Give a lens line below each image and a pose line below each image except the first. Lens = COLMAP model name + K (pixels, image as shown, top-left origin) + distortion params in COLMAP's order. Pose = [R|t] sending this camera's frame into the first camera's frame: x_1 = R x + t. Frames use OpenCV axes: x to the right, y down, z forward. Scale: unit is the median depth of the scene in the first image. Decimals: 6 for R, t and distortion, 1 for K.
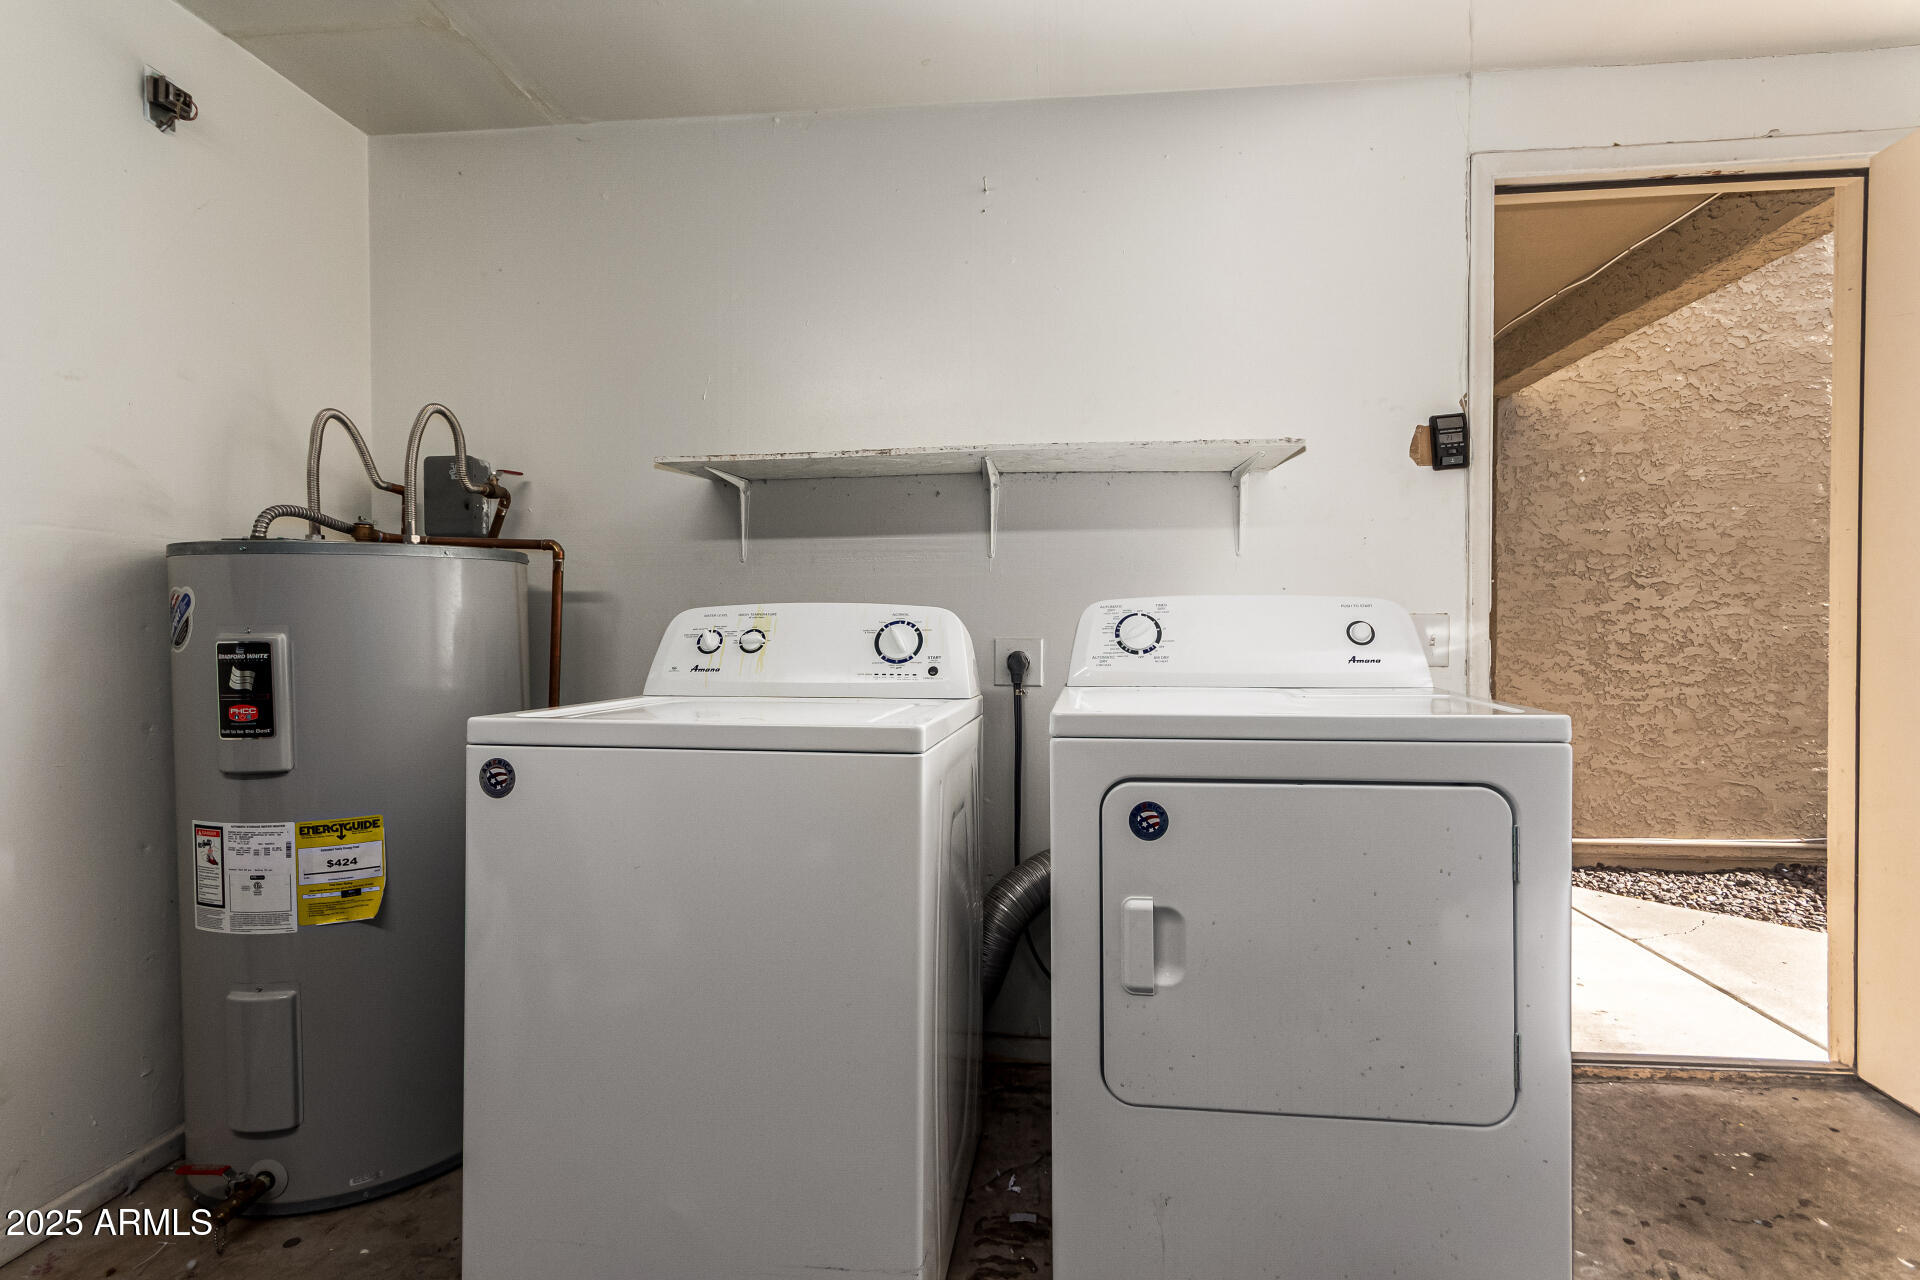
lens RADIAL K [[900.3, 0, 967.3], [0, 900.3, 633.5], [0, 0, 1]] dist [0.005989, 0.000871]
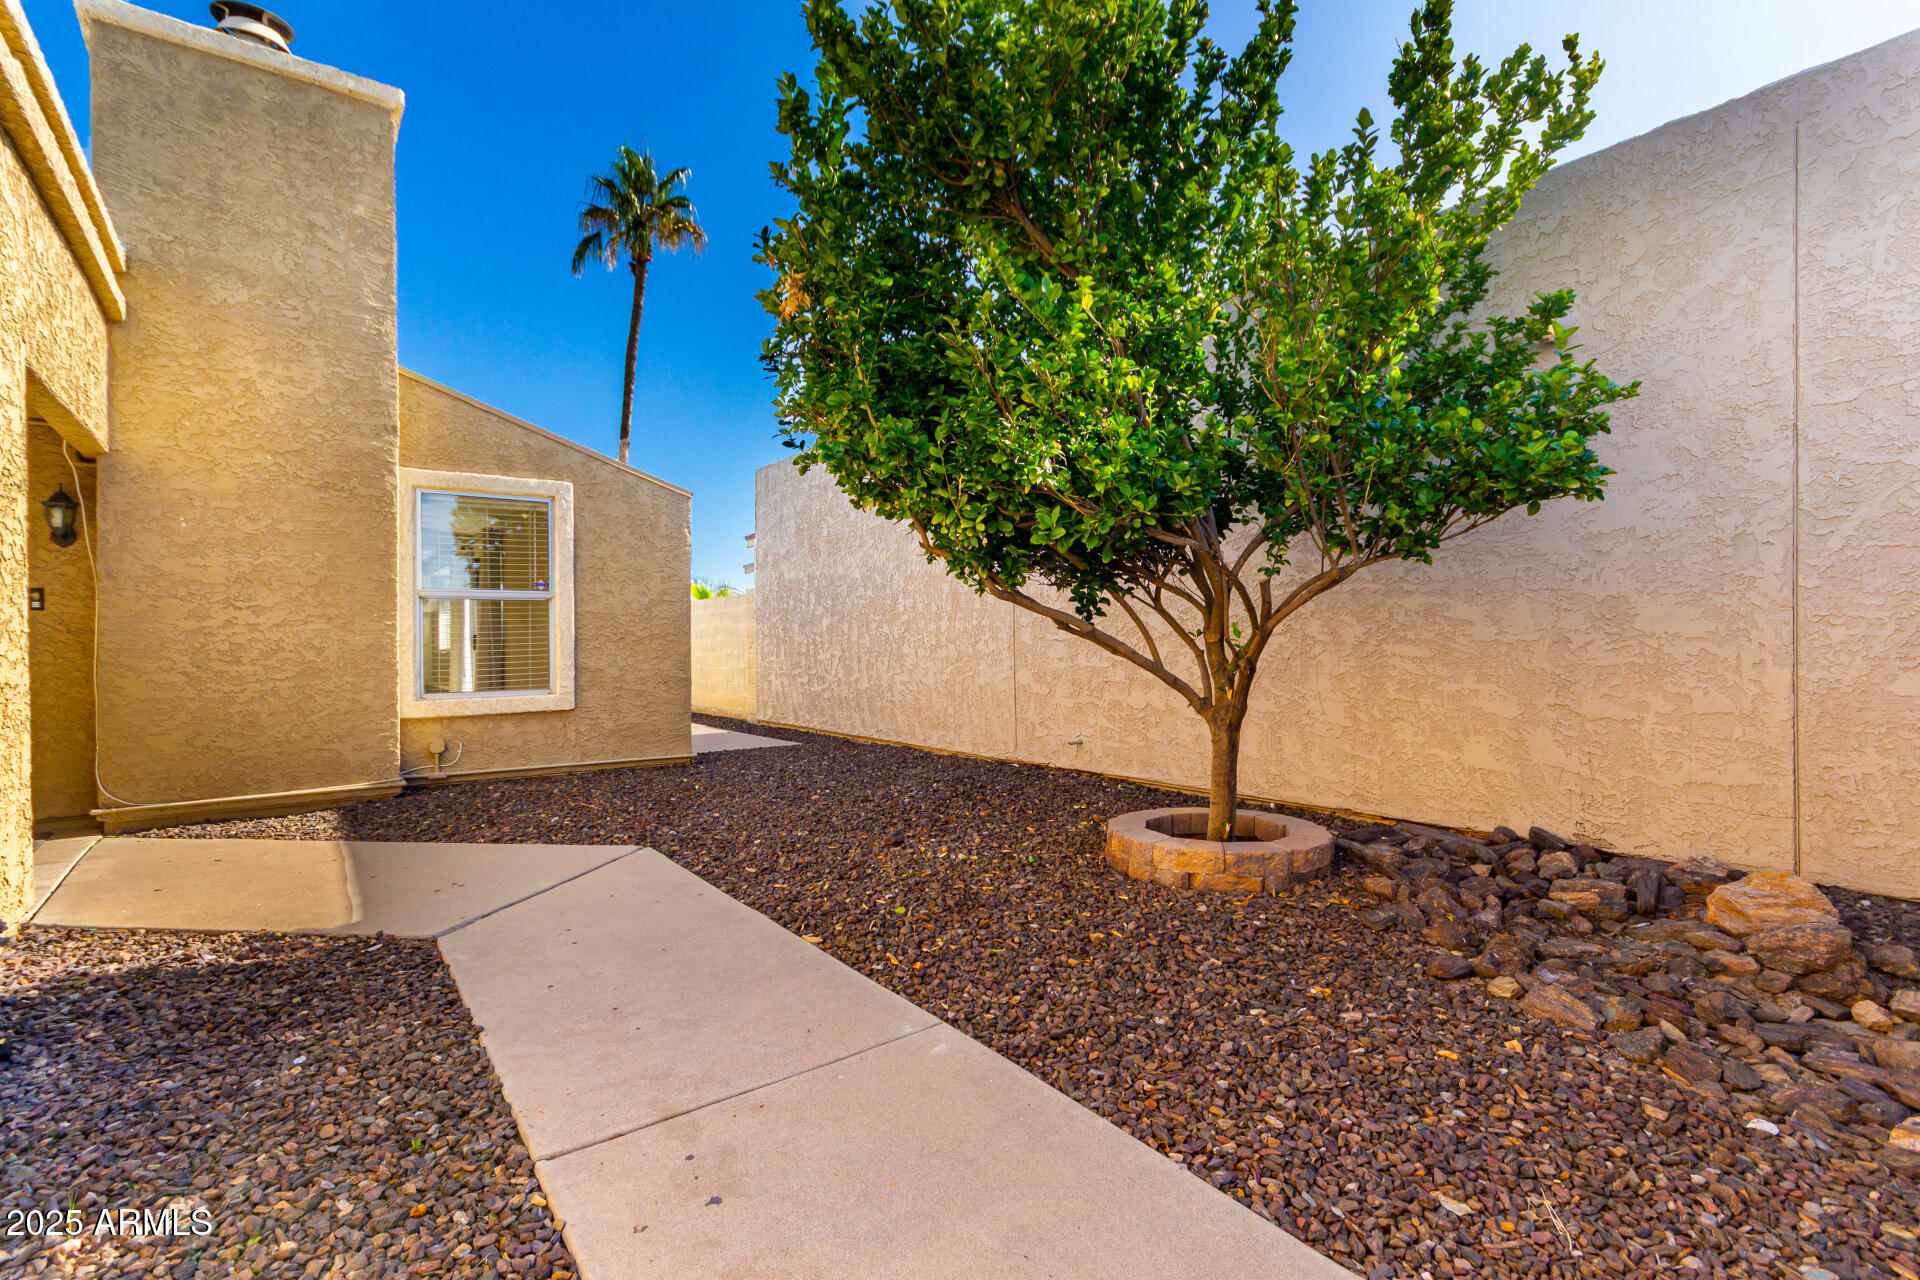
lens RADIAL K [[900.3, 0, 958.6], [0, 900.3, 642.3], [0, 0, 1]] dist [0.005989, 0.000871]
pose [[0.730290, -0.003580, 0.683128, 0.609468], [0.014832, 0.999834, -0.010616, 0.029047], [-0.682977, 0.017885, 0.730221, -0.714896]]
